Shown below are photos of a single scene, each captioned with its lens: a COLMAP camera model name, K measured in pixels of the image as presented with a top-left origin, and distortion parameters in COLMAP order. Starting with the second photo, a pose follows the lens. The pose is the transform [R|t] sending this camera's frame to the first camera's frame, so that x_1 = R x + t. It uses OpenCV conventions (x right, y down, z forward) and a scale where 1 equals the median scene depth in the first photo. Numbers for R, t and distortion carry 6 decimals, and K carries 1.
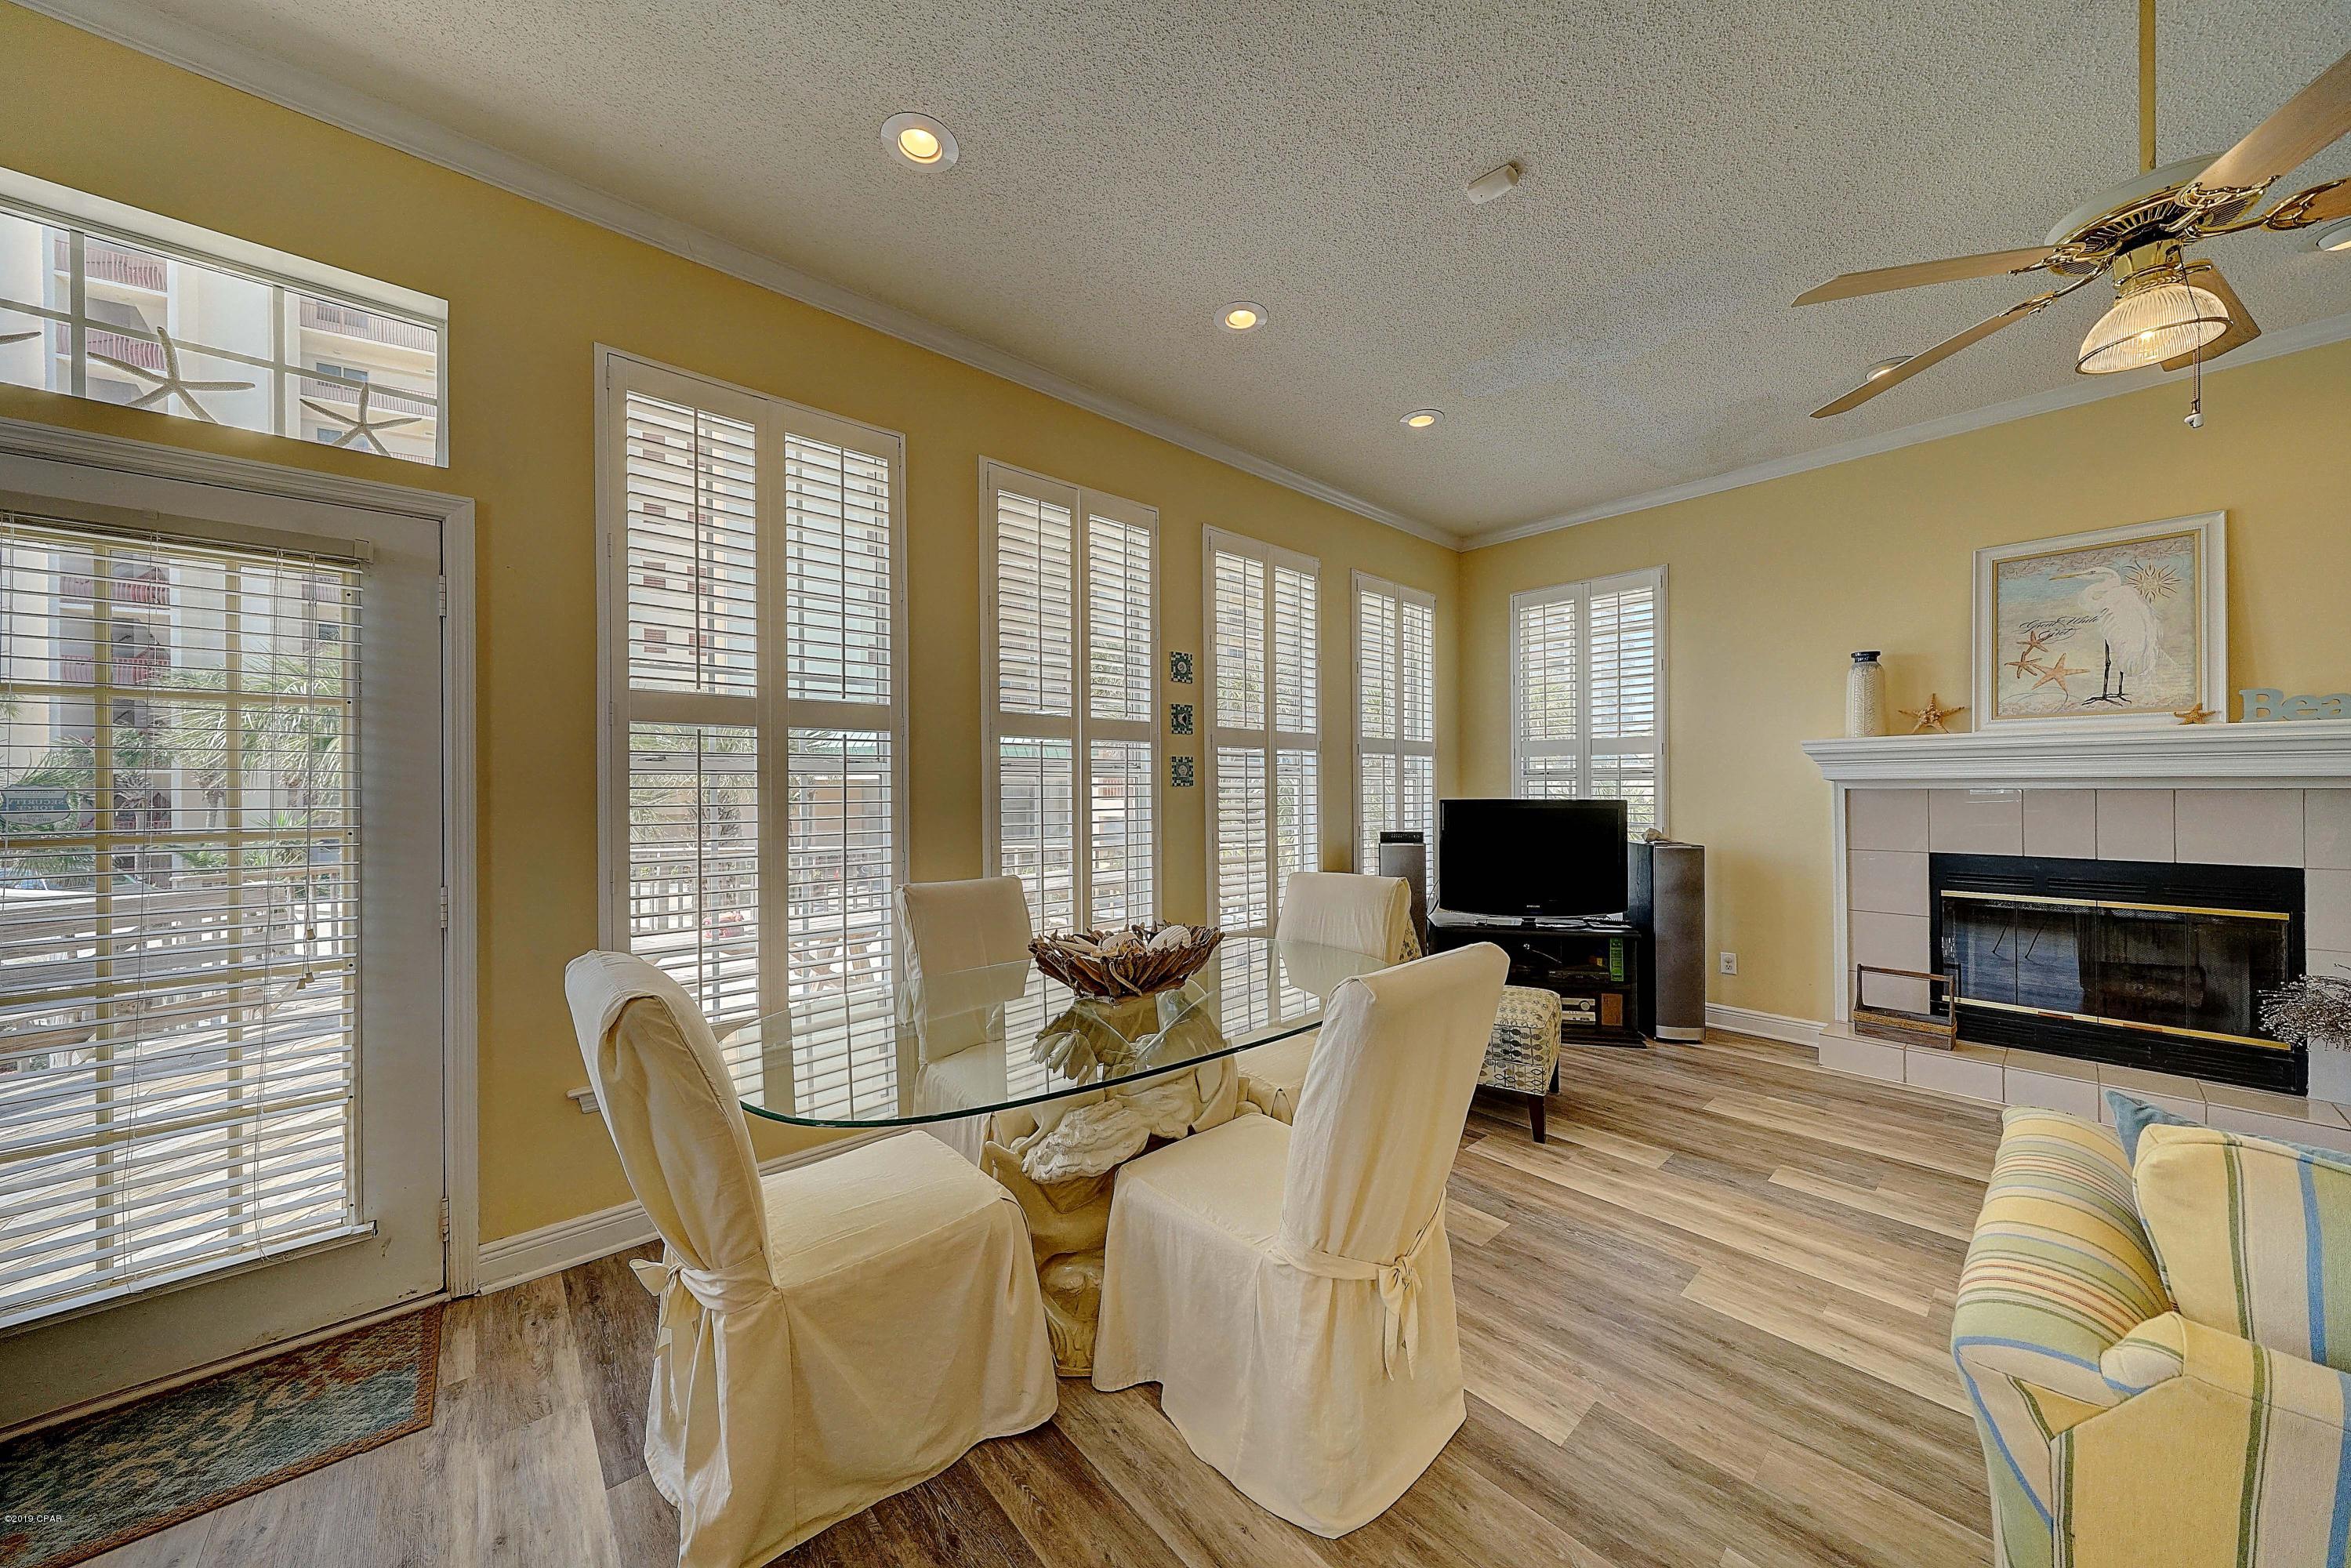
lens RADIAL K [[795.5, 0, 1168.6], [0, 795.5, 785.8], [0, 0, 1]] dist [0.000635, 0.000257]
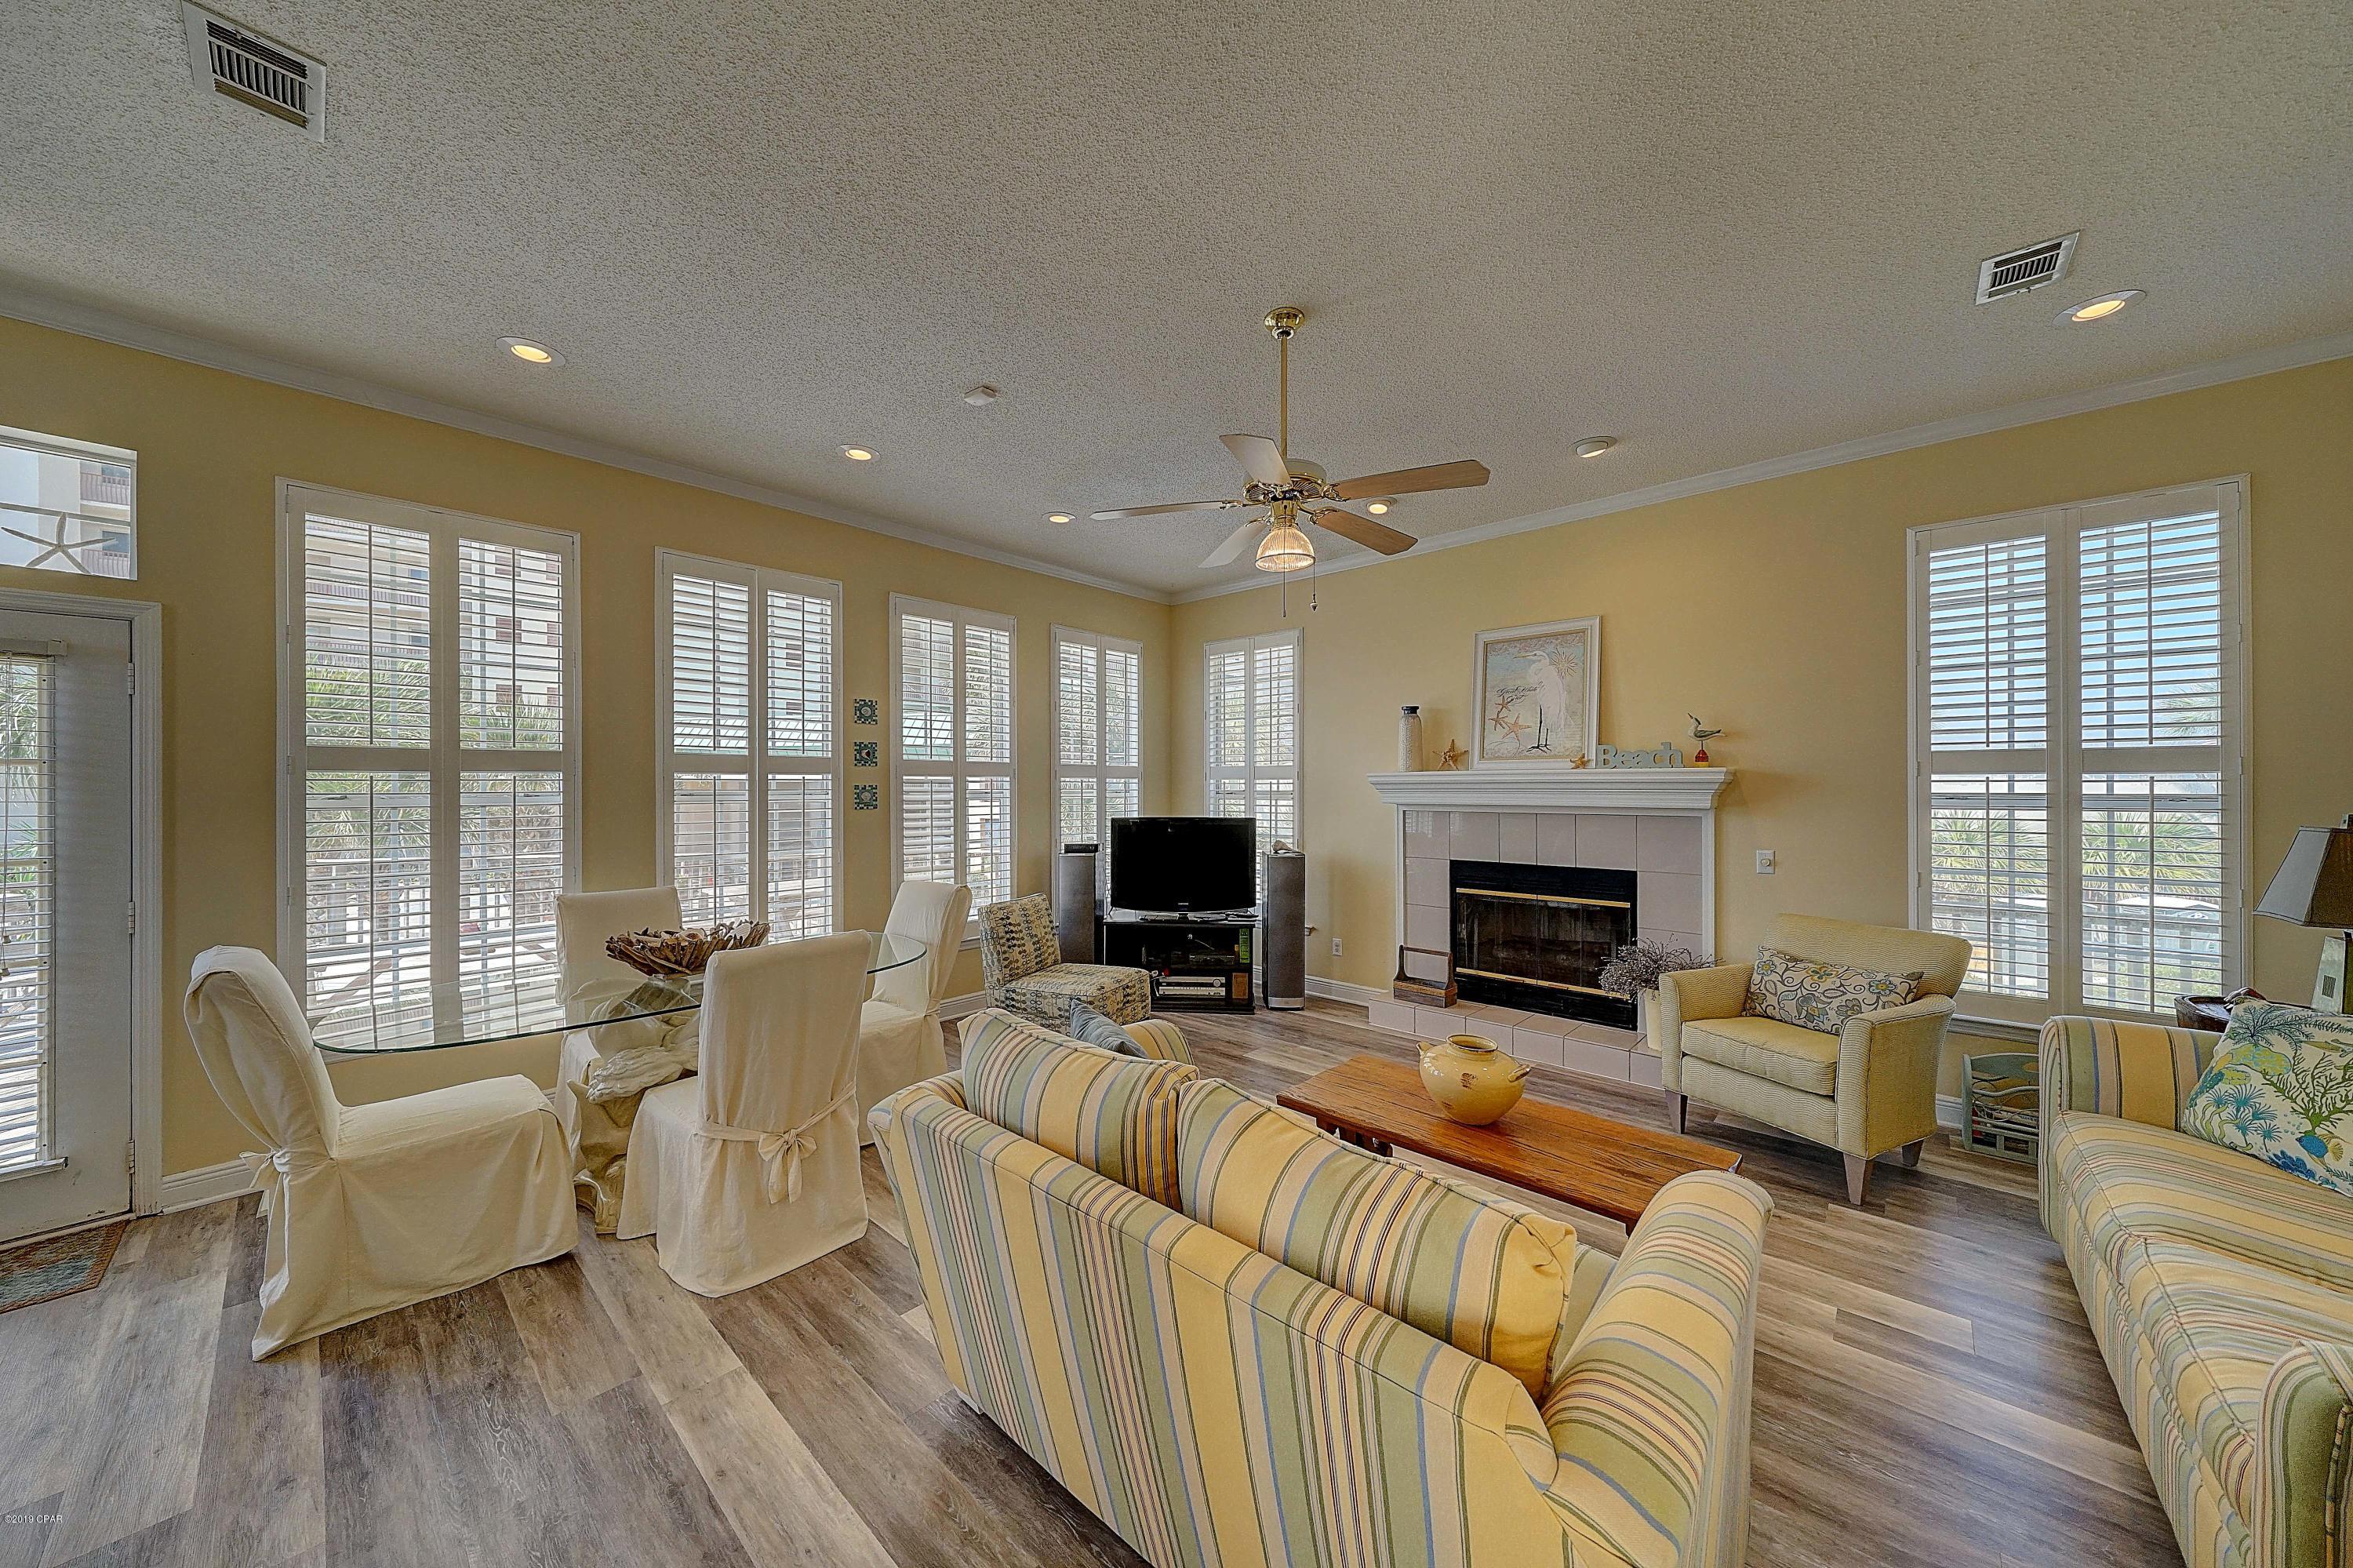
lens RADIAL K [[796.2, 0, 1169.9], [0, 796.2, 785.7], [0, 0, 1]] dist [0.000635, 0.000257]
pose [[0.994245, 0.003336, 0.107076, 0.424388], [-0.003442, 0.999994, 0.000812, -0.046064], [-0.107072, -0.001176, 0.994251, -0.318051]]
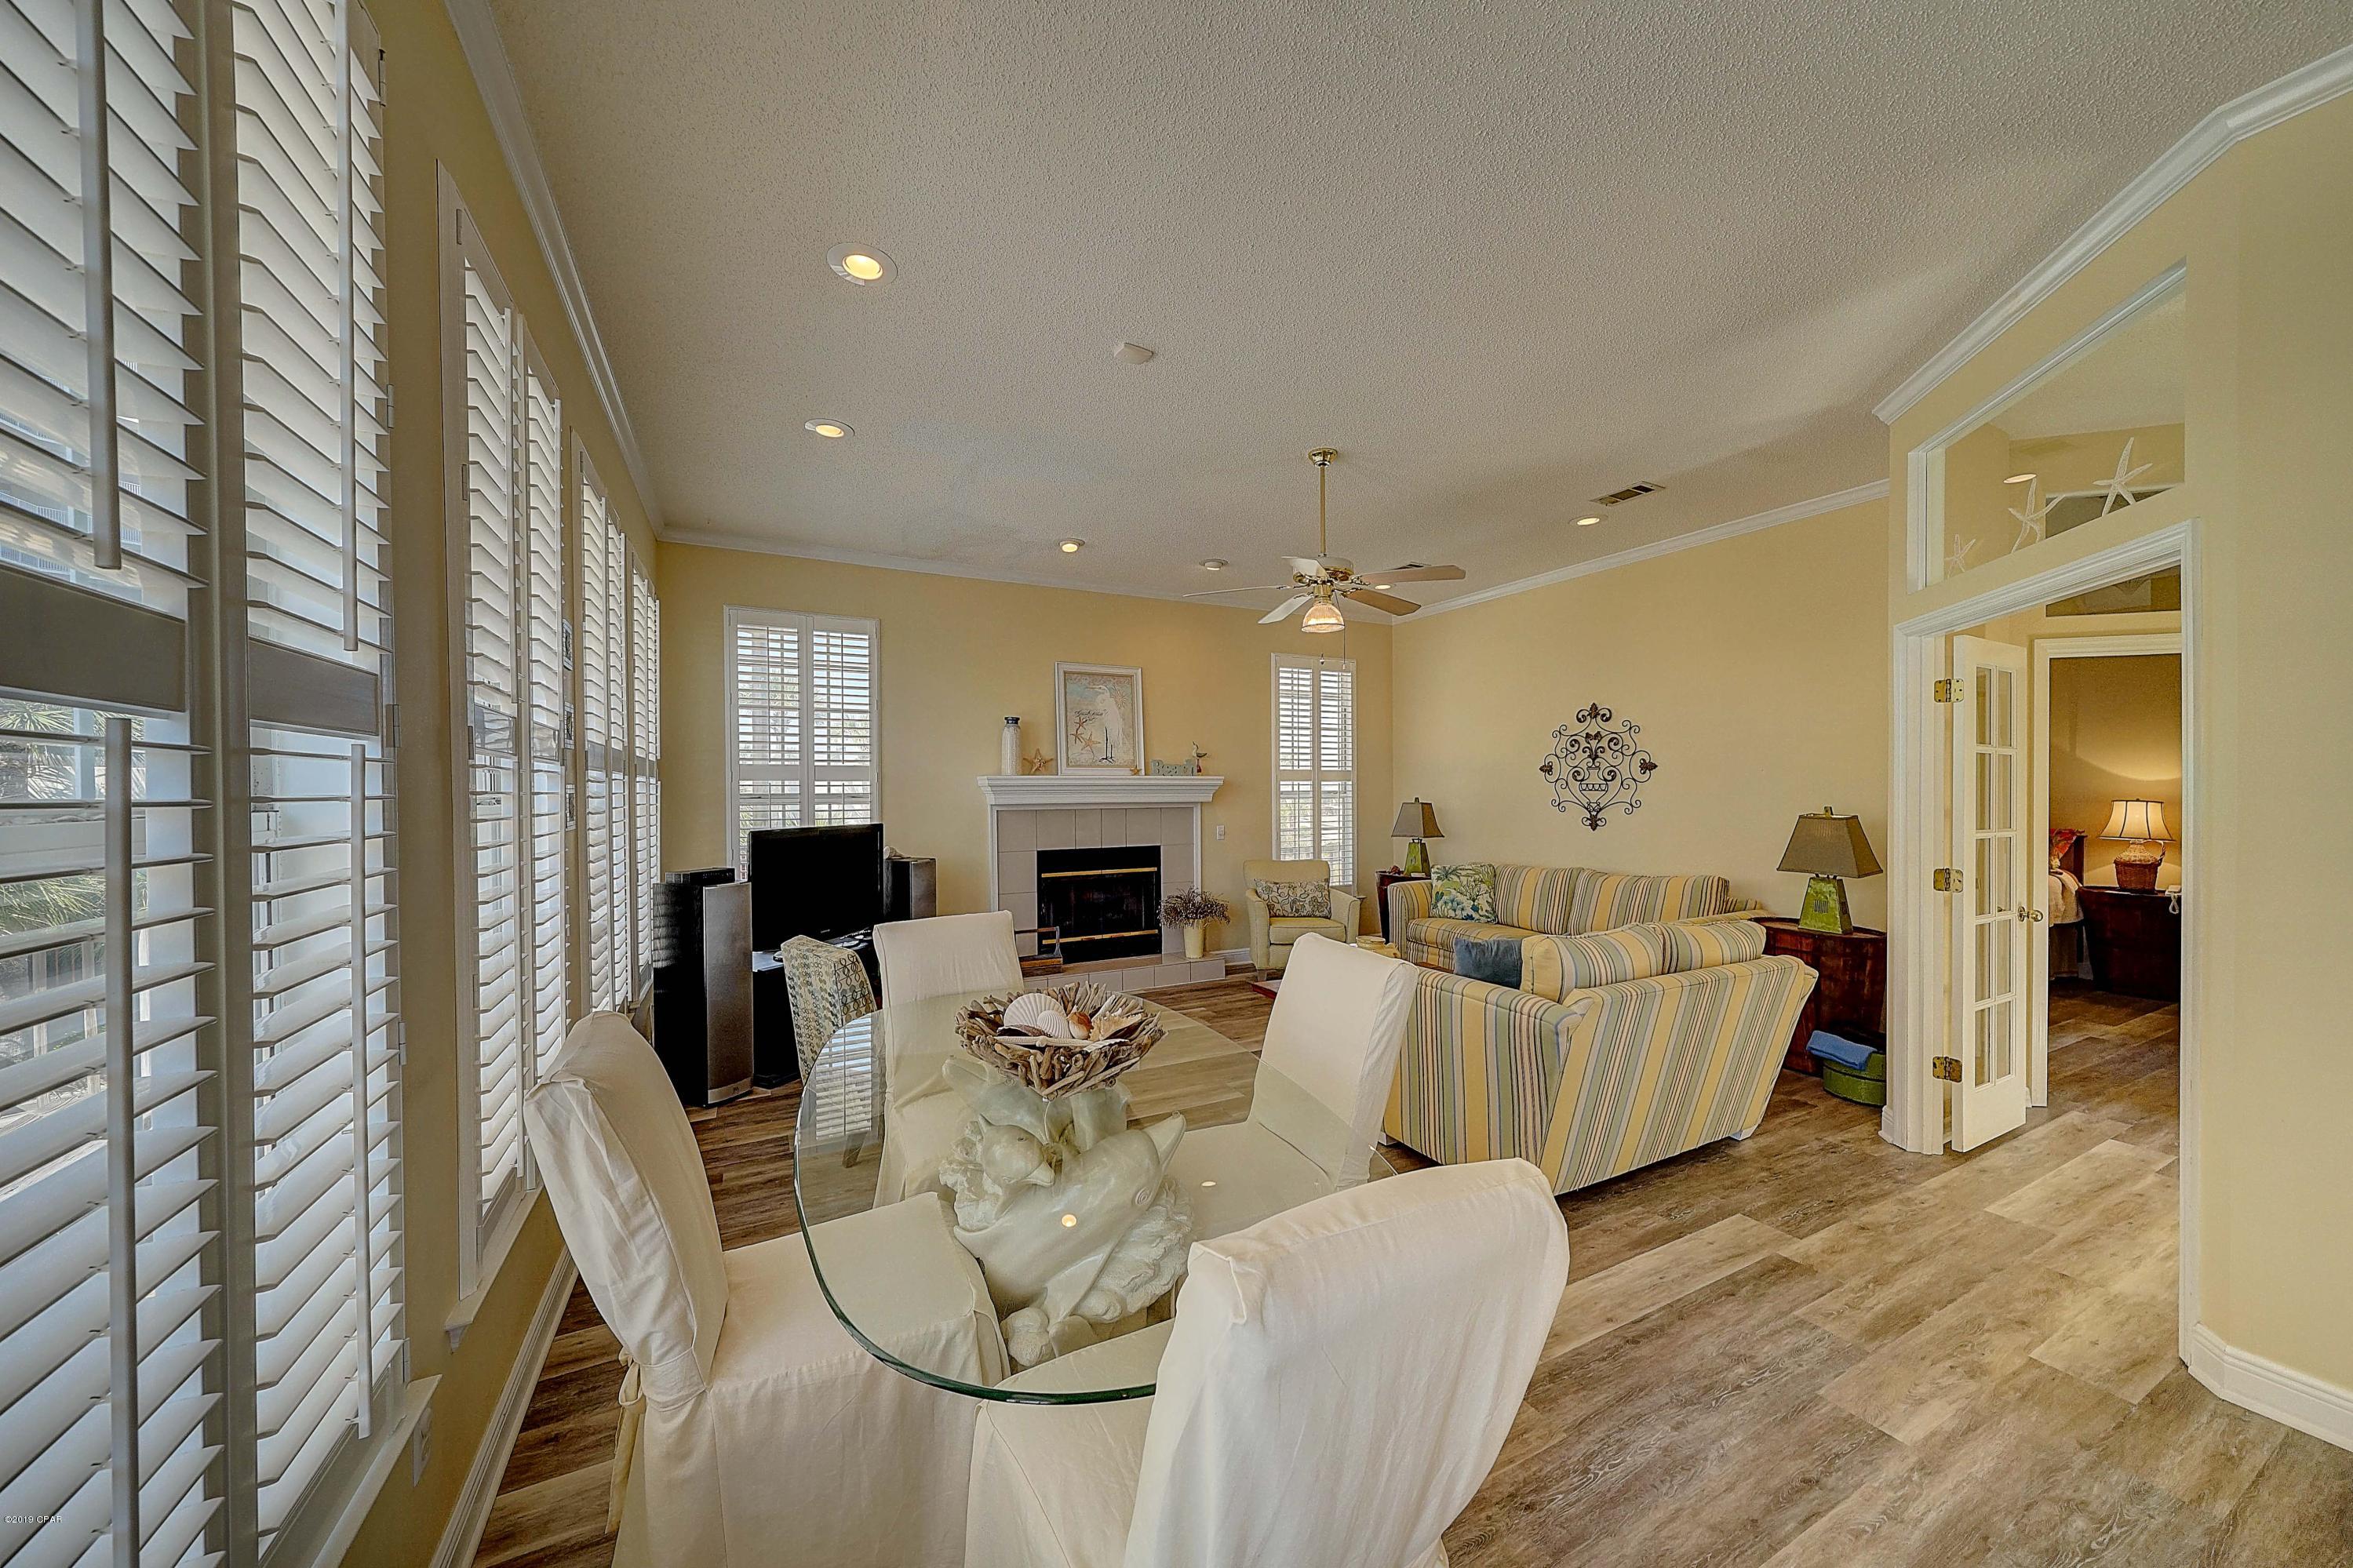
lens RADIAL K [[796.0, 0, 1159.3], [0, 796.0, 792.3], [0, 0, 1]] dist [0.000635, 0.000257]
pose [[0.250819, 0.000041, 0.968034, -0.588313], [0.000359, 1.000000, -0.000135, -0.035765], [-0.968034, 0.000381, 0.250819, 0.458398]]
